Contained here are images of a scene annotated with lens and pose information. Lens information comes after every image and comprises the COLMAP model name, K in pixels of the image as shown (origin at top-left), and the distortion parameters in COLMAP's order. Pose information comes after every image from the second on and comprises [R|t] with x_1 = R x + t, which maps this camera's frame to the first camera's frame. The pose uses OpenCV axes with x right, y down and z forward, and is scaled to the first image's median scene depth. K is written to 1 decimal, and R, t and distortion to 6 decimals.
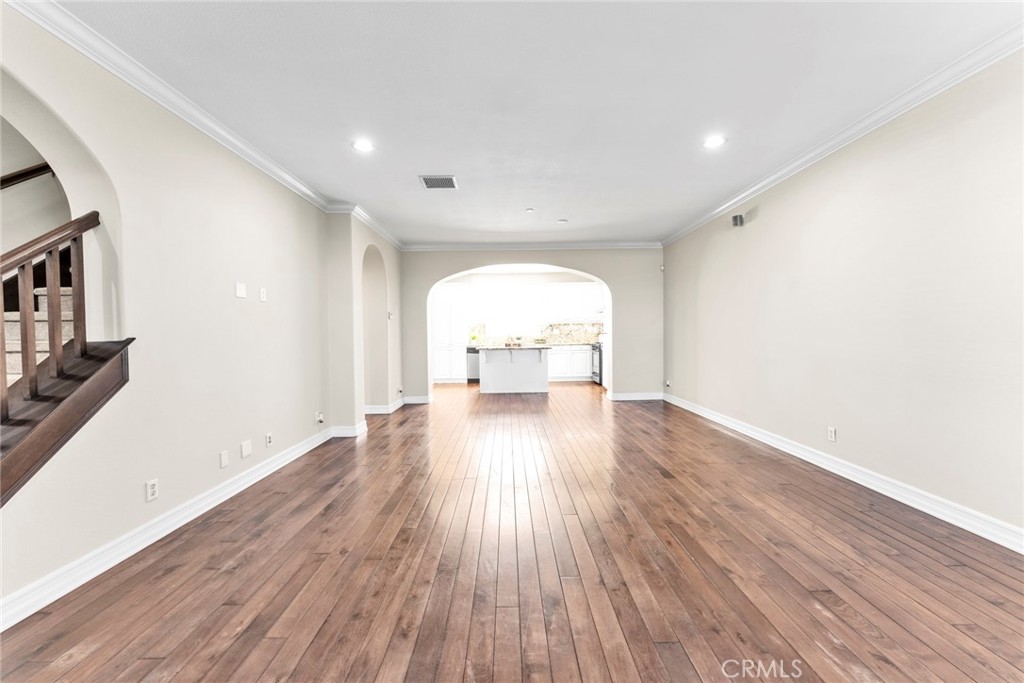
lens RADIAL K [[411.4, 0, 511.6], [0, 411.4, 341.5], [0, 0, 1]] dist [0.001131, 0.000282]
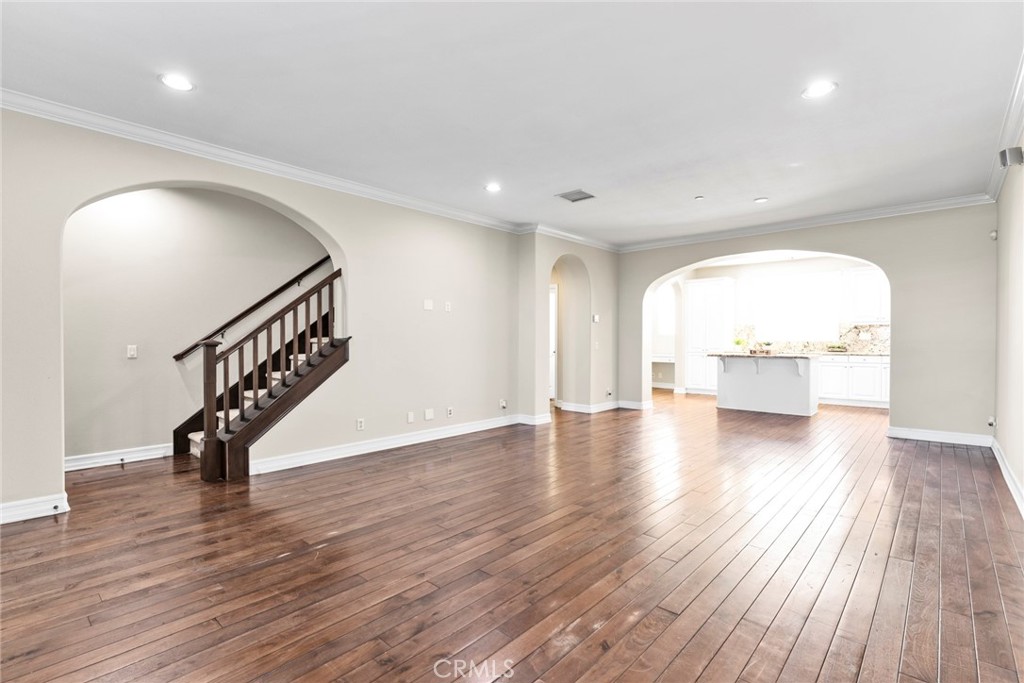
lens RADIAL K [[475.7, 0, 511.4], [0, 475.7, 341.5], [0, 0, 1]] dist [0.003091, 0.000280]
pose [[0.733783, 0.016791, -0.679177, 0.418700], [-0.022796, 0.999740, 0.000087, -0.001483], [0.679002, 0.015419, 0.733975, -0.019367]]
